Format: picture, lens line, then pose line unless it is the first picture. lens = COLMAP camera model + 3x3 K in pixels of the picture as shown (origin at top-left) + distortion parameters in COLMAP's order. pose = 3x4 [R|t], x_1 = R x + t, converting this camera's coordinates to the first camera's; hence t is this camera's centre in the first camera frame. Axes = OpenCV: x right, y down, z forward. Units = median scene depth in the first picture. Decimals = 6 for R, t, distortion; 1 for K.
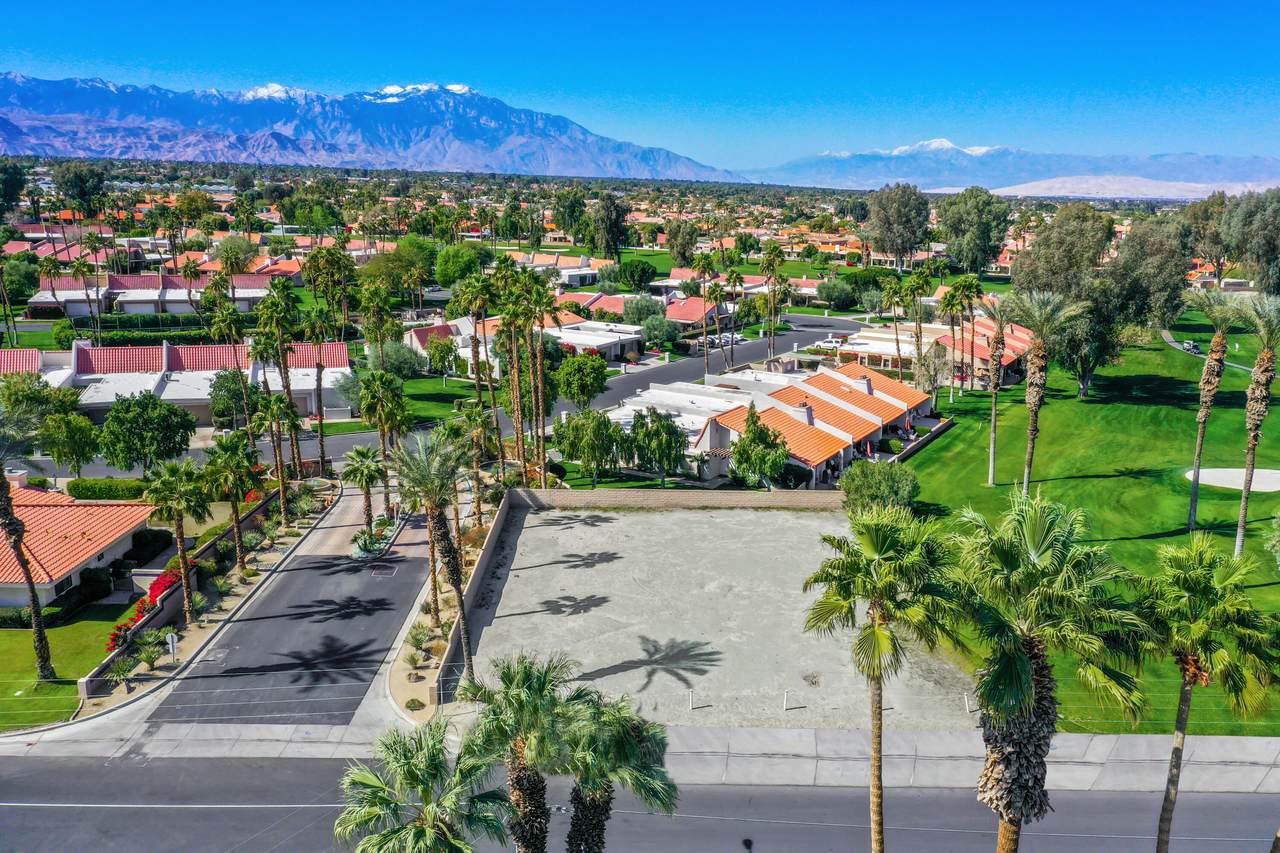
lens RADIAL K [[1029.6, 0, 640.0], [0, 1029.6, 426.5], [0, 0, 1]] dist [0.006081, 0.009424]
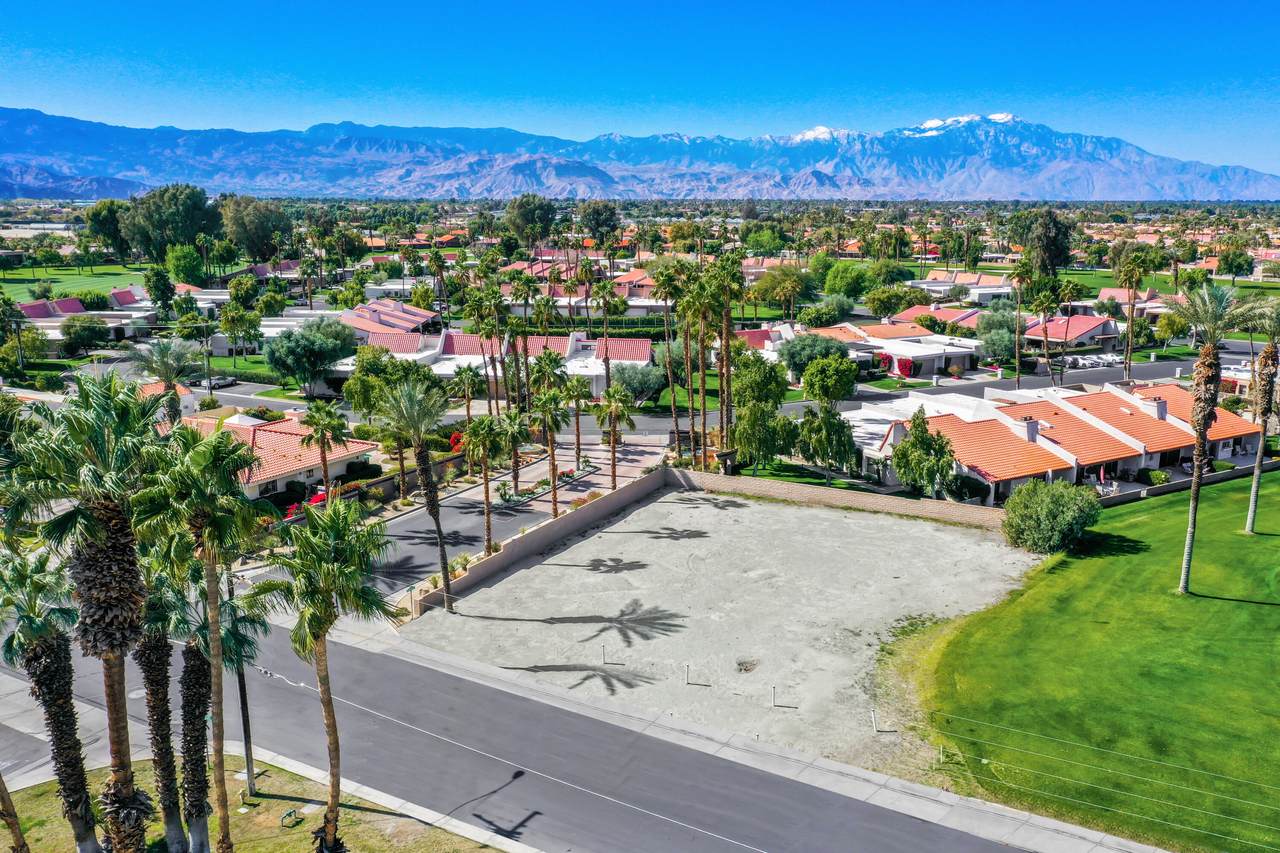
lens RADIAL K [[979.7, 0, 602.8], [0, 979.7, 426.8], [0, 0, 1]] dist [0.002049, -0.002381]
pose [[0.859303, 0.082454, -0.504777, 0.295395], [-0.091989, 0.995742, 0.006056, 0.016317], [0.503127, 0.041230, 0.863228, 0.073318]]
